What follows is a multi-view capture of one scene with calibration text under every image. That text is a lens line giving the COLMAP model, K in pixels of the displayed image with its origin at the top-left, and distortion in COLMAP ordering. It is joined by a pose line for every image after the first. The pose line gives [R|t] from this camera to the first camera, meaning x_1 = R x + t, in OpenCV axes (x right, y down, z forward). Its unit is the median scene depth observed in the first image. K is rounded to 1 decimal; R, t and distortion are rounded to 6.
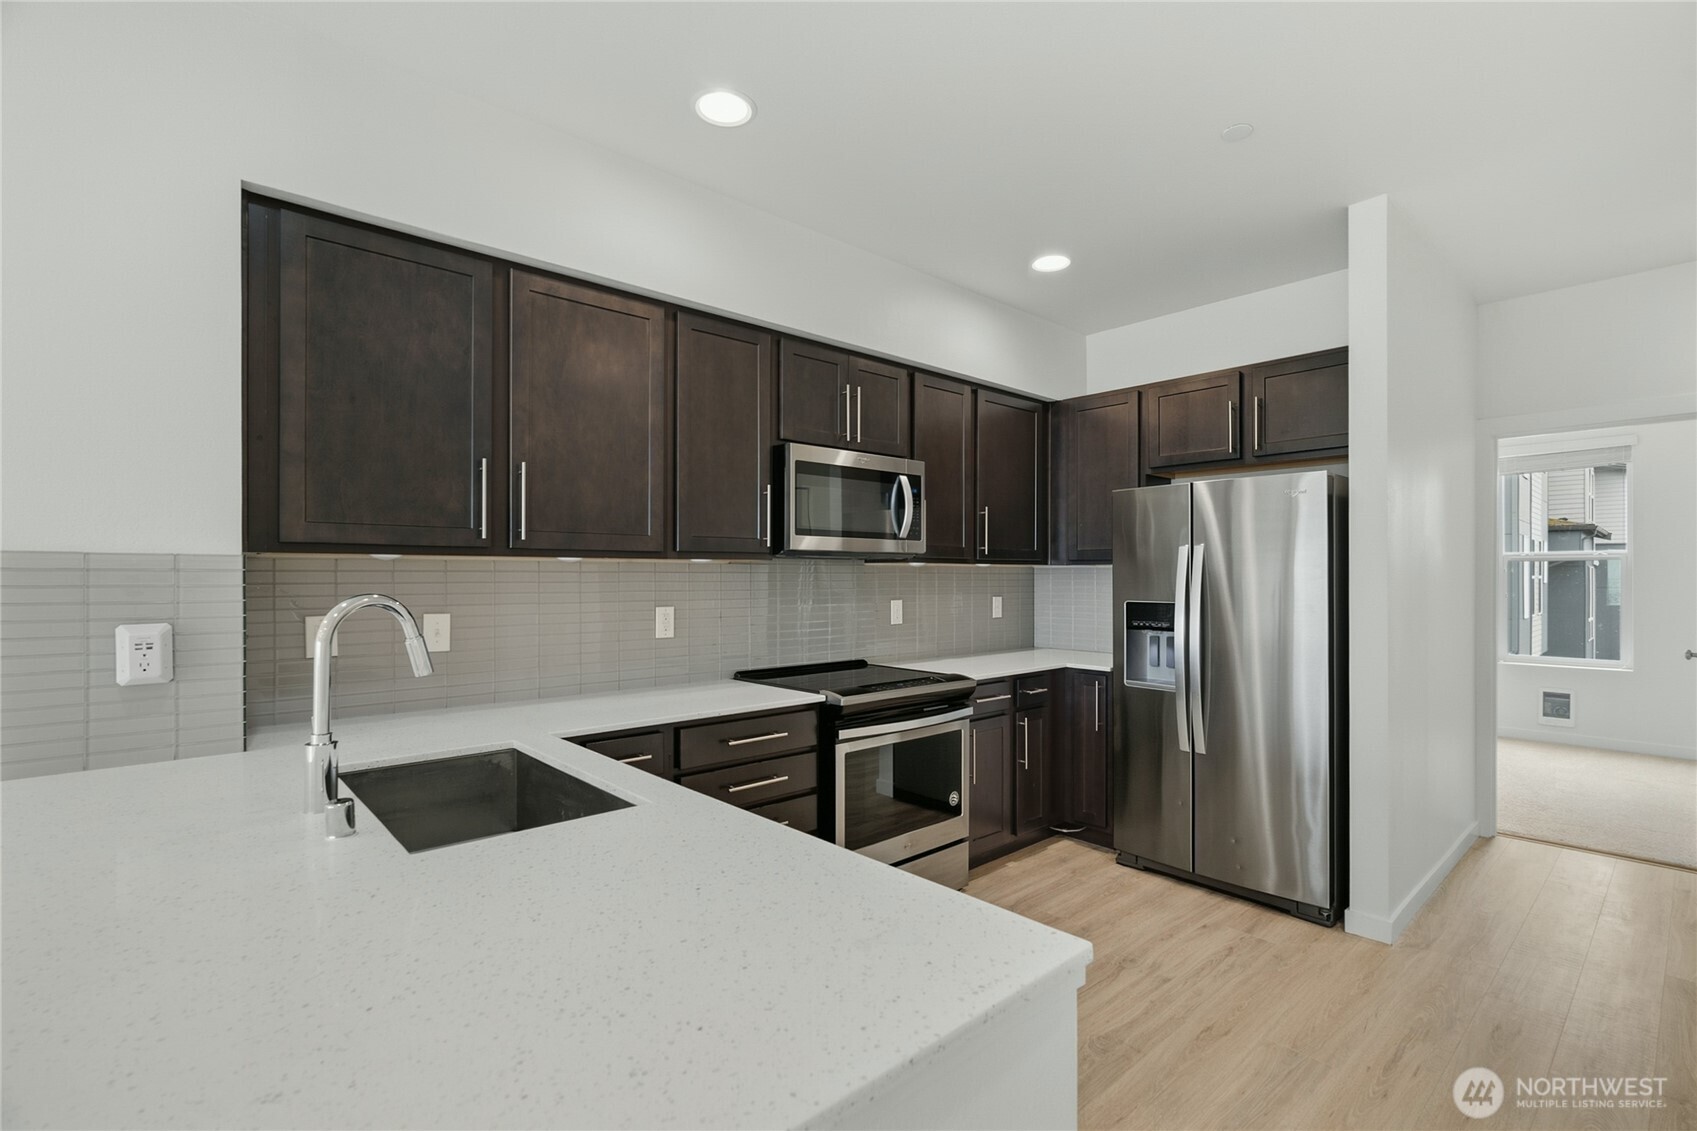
lens RADIAL K [[771.7, 0, 847.7], [0, 771.7, 575.6], [0, 0, 1]] dist [-0.001723, 0.001310]
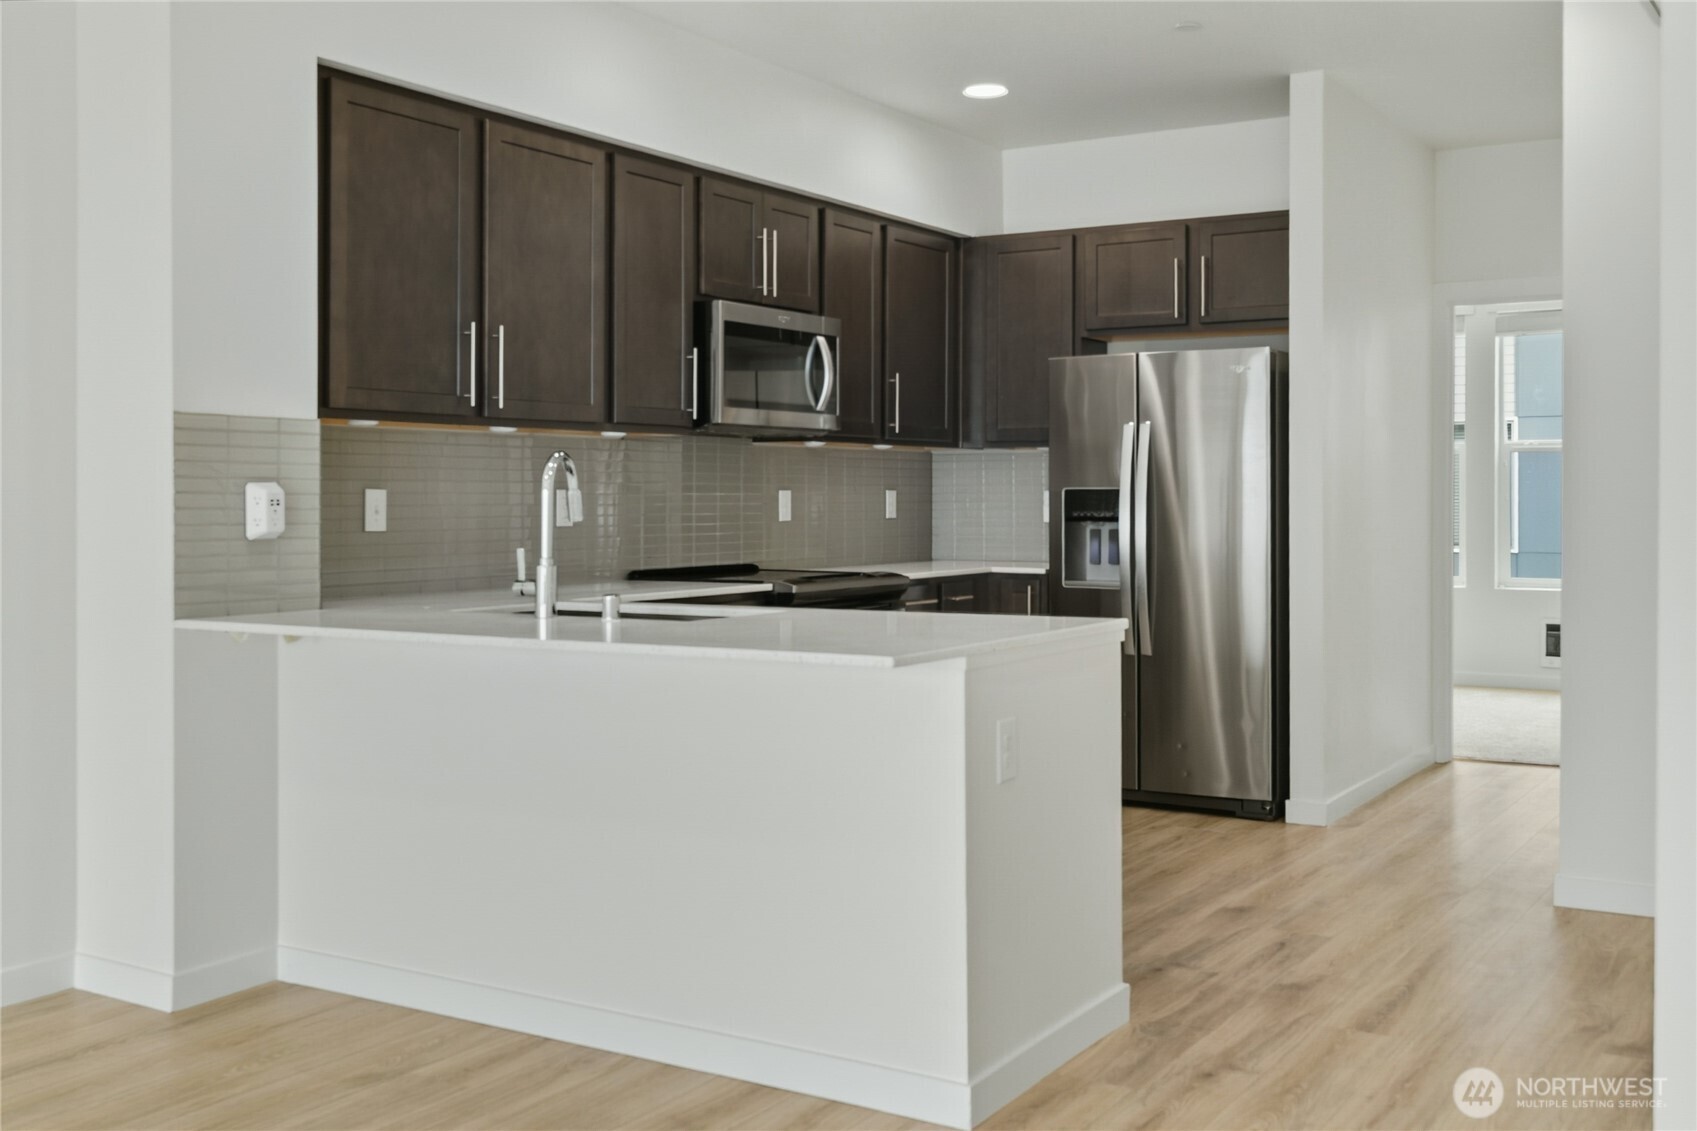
lens RADIAL K [[1698.8, 0, 827.3], [0, 1698.8, 509.2], [0, 0, 1]] dist [0.017814, 0.000000]
pose [[0.963469, -0.002773, 0.267806, -0.431713], [0.000536, 0.999964, 0.008428, 0.043840], [-0.267820, -0.007977, 0.963436, -0.808398]]
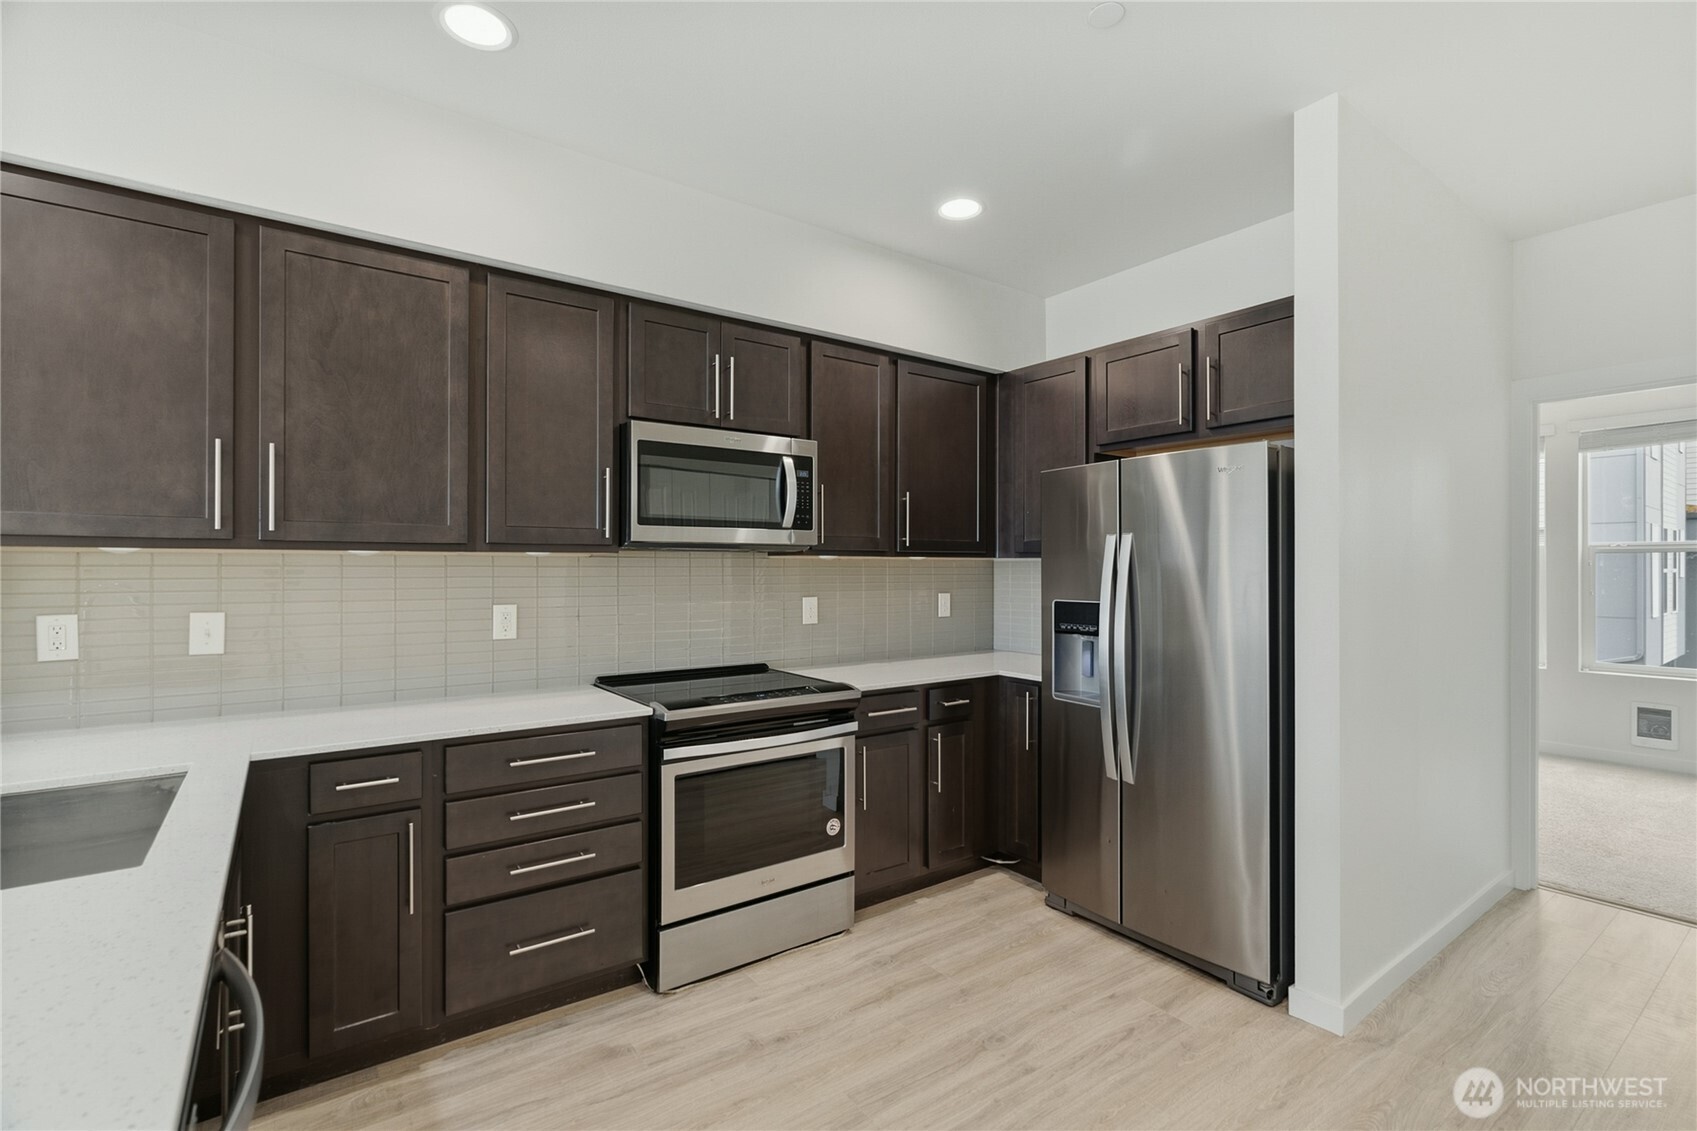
lens RADIAL K [[771.7, 0, 843.8], [0, 771.7, 566.7], [0, 0, 1]] dist [-0.001723, 0.001310]
pose [[0.994740, 0.000313, -0.102435, 0.236306], [-0.000495, 0.999998, -0.001757, -0.002750], [0.102435, 0.001799, 0.994738, 0.134982]]
